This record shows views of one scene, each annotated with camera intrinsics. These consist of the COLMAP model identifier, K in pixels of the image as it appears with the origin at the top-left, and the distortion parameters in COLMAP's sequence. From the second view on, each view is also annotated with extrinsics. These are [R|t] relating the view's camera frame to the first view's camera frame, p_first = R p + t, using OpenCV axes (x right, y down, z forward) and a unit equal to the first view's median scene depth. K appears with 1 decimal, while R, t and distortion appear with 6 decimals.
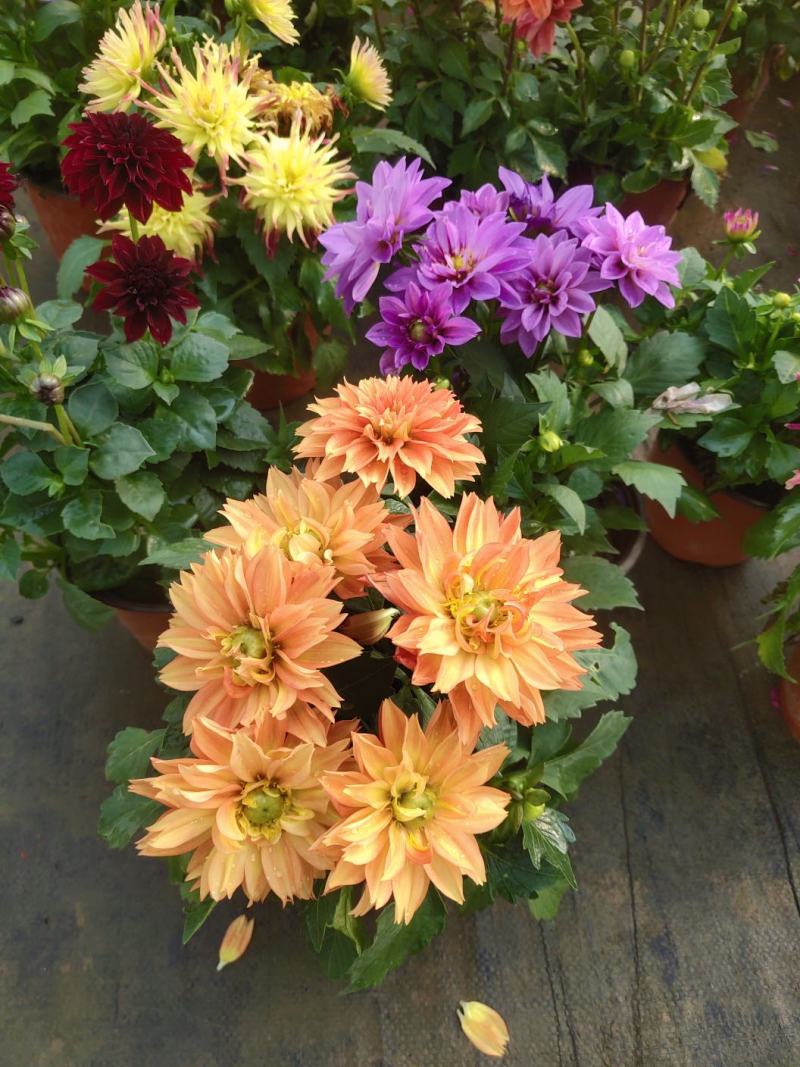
lens RADIAL K [[920.0, 0, 414.3], [0, 920.0, 533.1], [0, 0, 1]] dist [-0.046336, 0.124781]
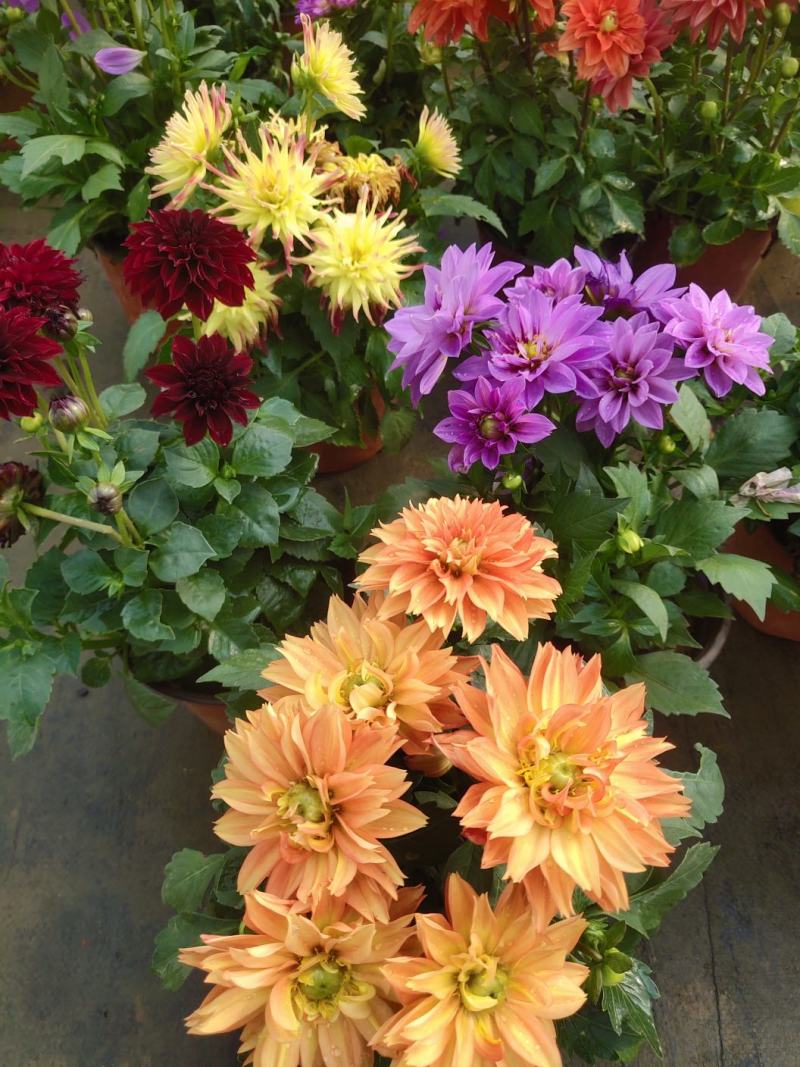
lens RADIAL K [[920.0, 0, 414.3], [0, 920.0, 533.1], [0, 0, 1]] dist [-0.046336, 0.124781]
pose [[0.997189, 0.002352, -0.074889, -0.001093], [-0.003309, 0.999915, -0.012651, -0.093263], [0.074853, 0.012863, 0.997112, 0.048032]]
